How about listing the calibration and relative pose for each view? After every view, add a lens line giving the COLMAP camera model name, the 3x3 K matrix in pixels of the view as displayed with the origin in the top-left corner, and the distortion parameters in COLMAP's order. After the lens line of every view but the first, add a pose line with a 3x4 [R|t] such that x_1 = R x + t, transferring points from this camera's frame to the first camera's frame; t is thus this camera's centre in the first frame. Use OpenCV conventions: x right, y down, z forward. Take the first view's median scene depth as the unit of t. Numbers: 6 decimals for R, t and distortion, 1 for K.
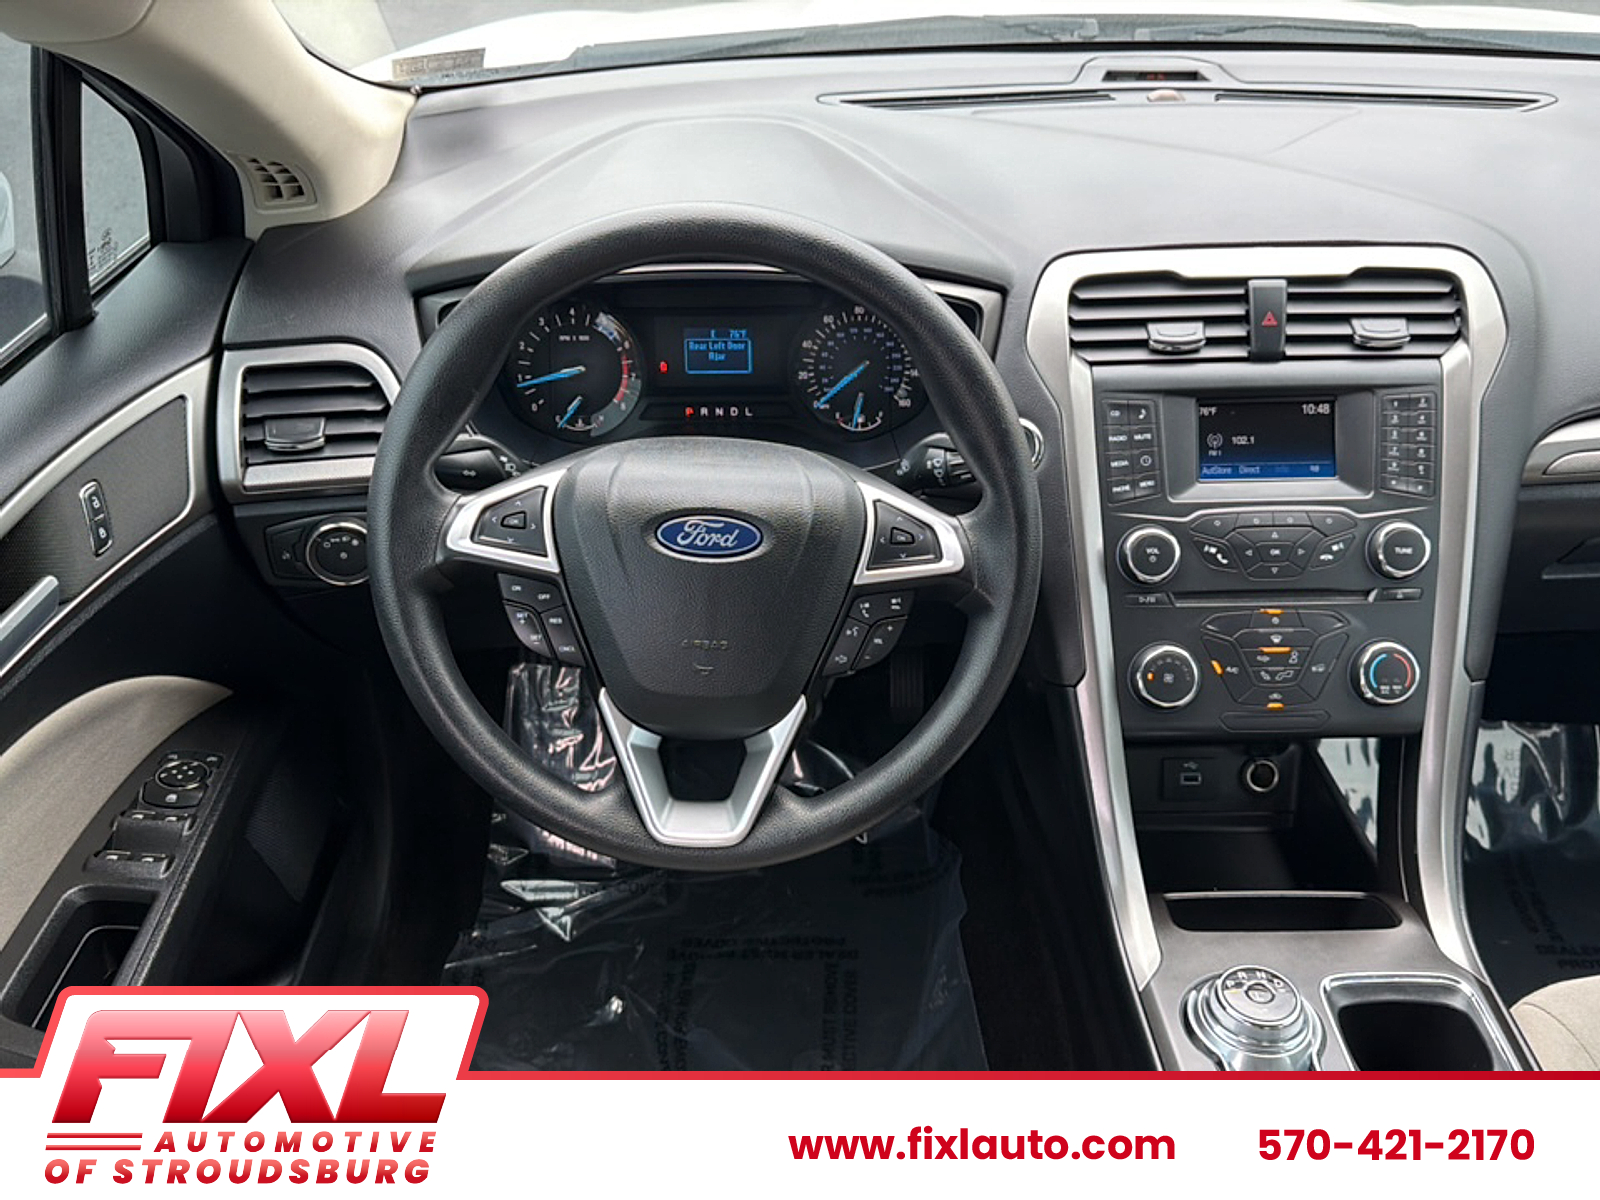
lens RADIAL K [[1428.4, 0, 794.6], [0, 1428.4, 606.3], [0, 0, 1]] dist [0.168482, -0.420763]
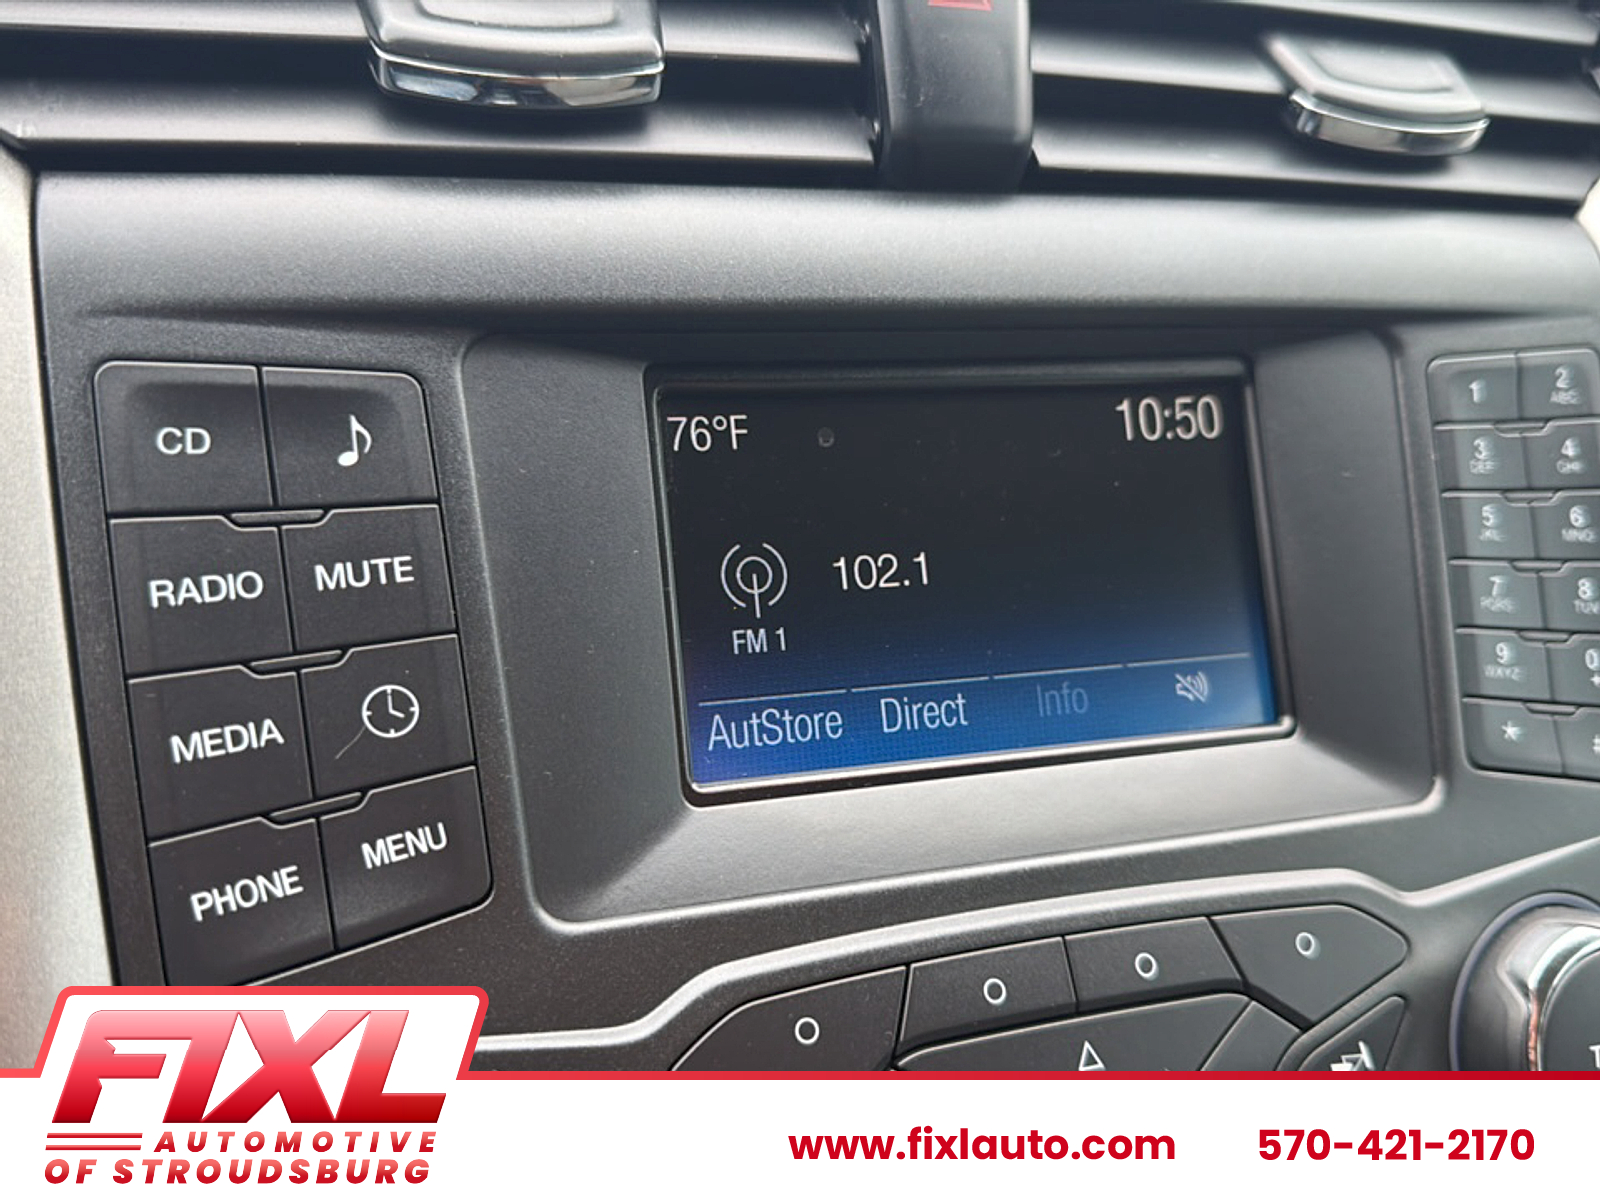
lens RADIAL K [[1476.7, 0, 800.0], [0, 1476.7, 600.0], [0, 0, 1]] dist [0.160409, -0.390743]
pose [[0.940006, -0.049133, 0.337602, 0.230336], [0.075728, 0.994938, -0.066054, -0.098781], [-0.332647, 0.087657, 0.938969, 0.816448]]
